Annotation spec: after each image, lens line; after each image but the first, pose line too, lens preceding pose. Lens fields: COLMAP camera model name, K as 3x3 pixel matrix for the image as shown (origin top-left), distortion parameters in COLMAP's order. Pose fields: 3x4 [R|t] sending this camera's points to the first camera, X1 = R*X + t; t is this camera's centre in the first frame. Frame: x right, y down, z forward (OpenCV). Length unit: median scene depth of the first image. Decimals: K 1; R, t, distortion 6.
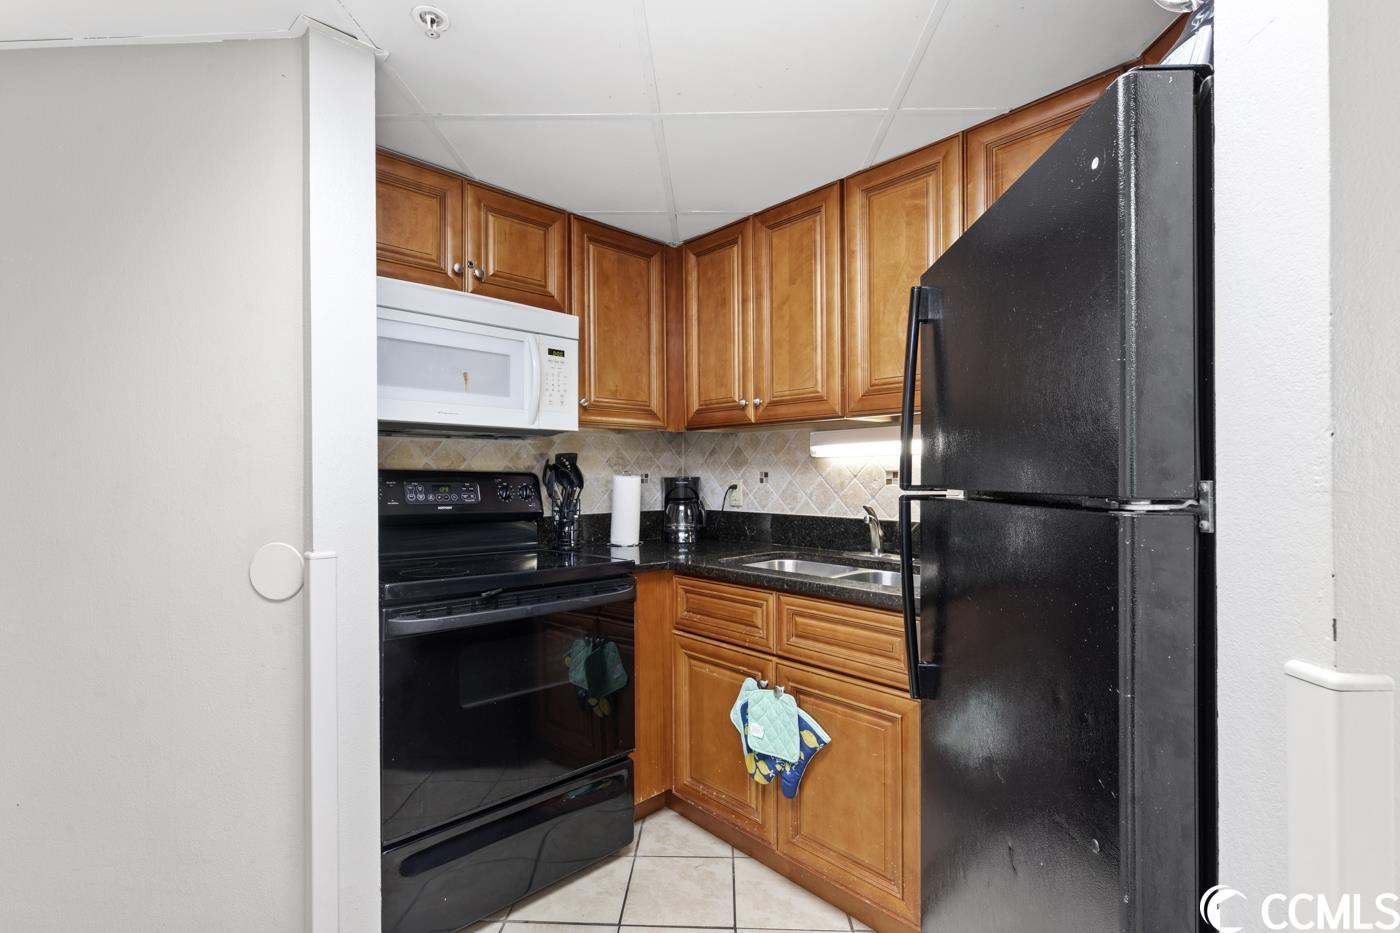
lens RADIAL K [[624.5, 0, 699.0], [0, 624.5, 475.7], [0, 0, 1]] dist [0.001724, -0.000073]
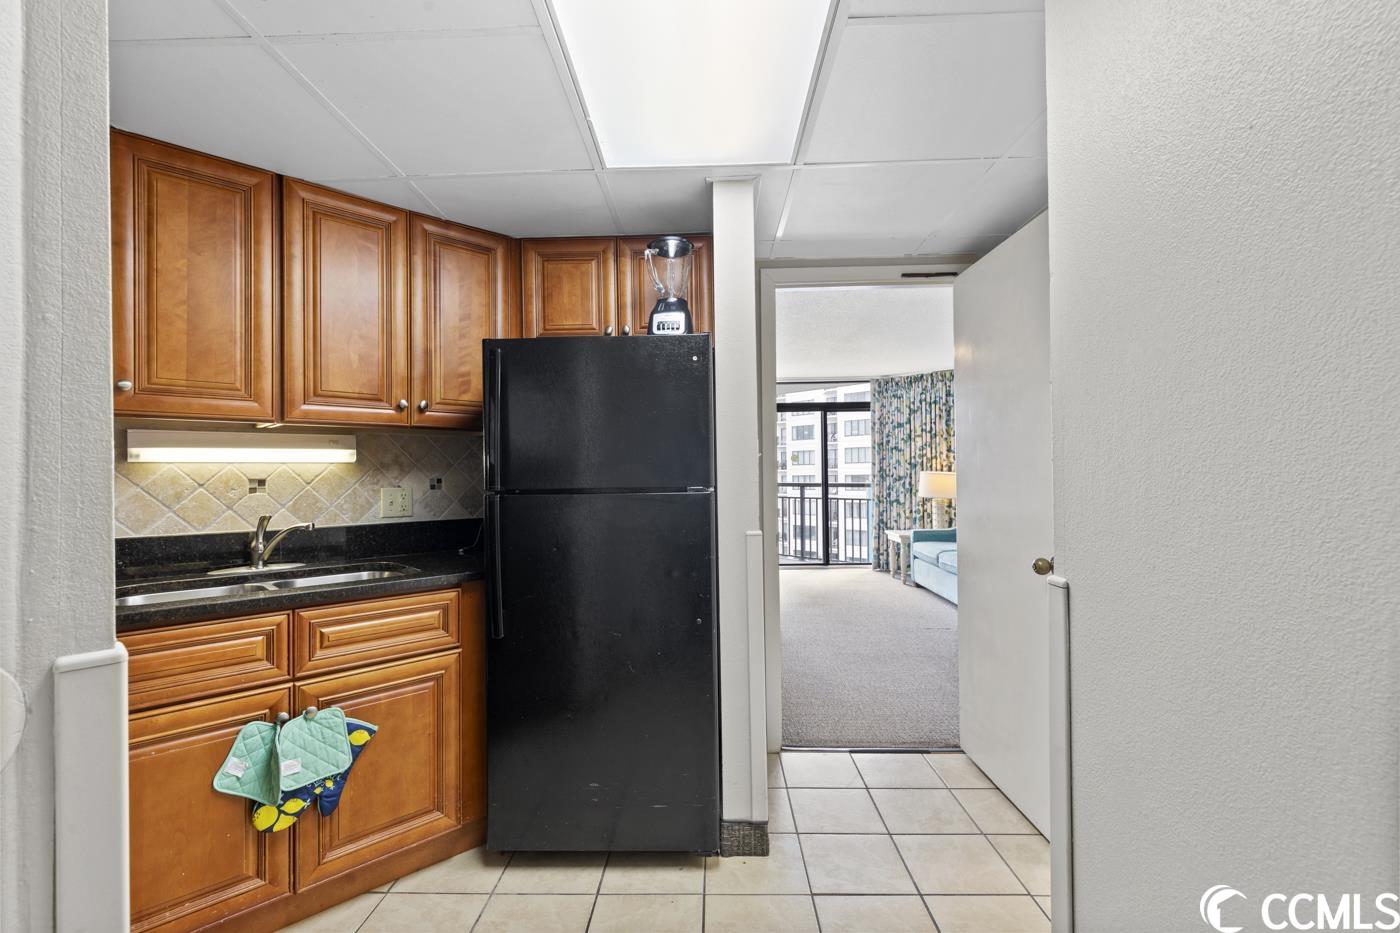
lens RADIAL K [[624.5, 0, 699.0], [0, 624.5, 475.7], [0, 0, 1]] dist [0.001724, -0.000073]
pose [[0.000151, -0.000620, 1.000000, -0.645569], [0.011695, 0.999931, 0.000618, -0.005239], [-0.999932, 0.011695, 0.000158, 0.323636]]
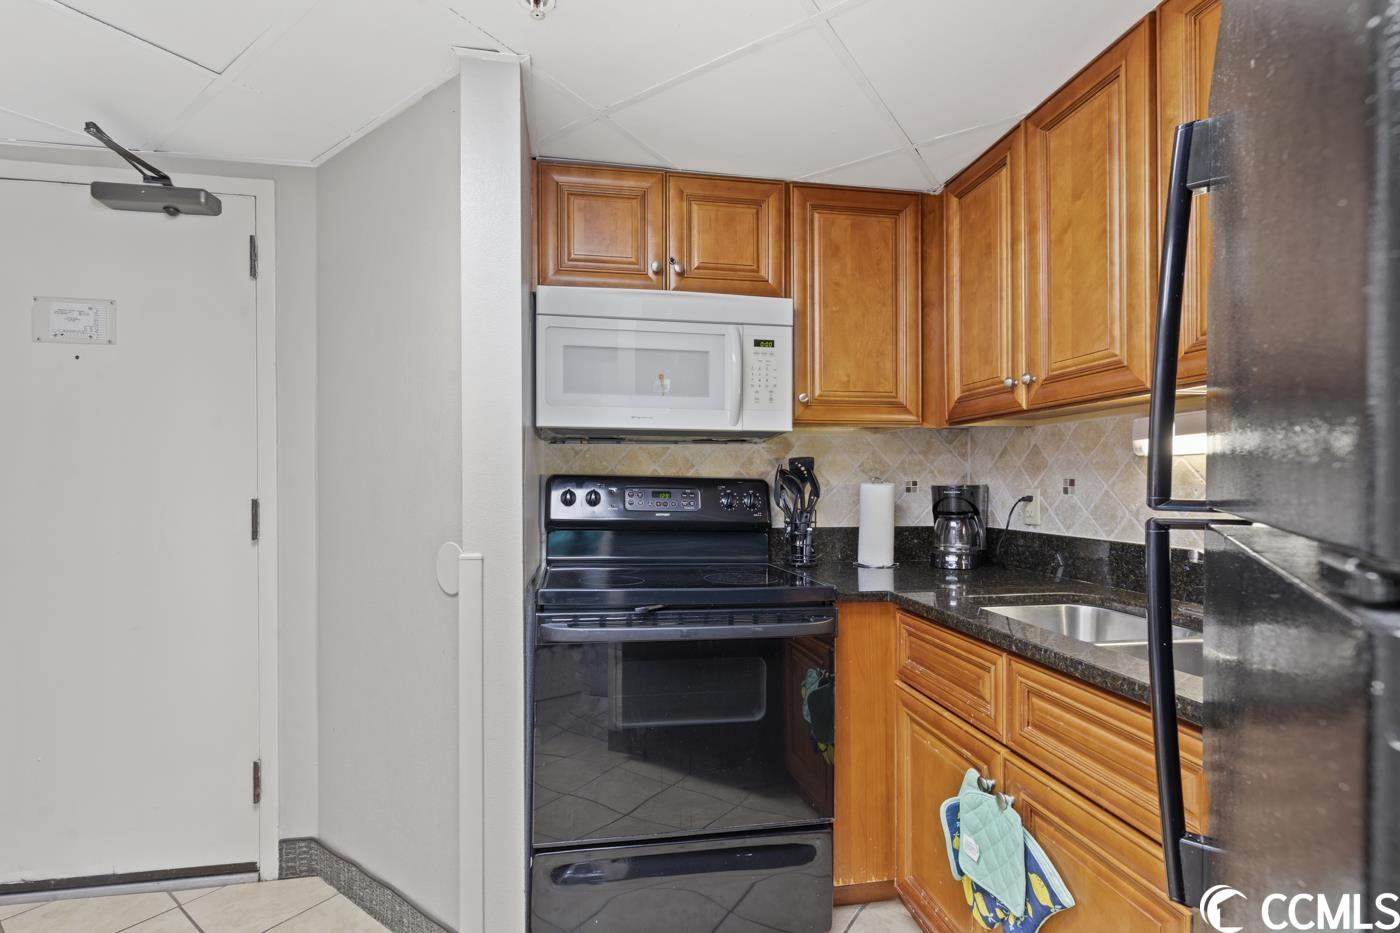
lens RADIAL K [[631.4, 0, 700.7], [0, 631.4, 485.7], [0, 0, 1]] dist [0.000194, -0.000681]
pose [[0.831141, 0.005557, -0.556034, 0.184550], [-0.004182, 0.999984, 0.003743, 0.001417], [0.556046, -0.000786, 0.831151, 0.196485]]
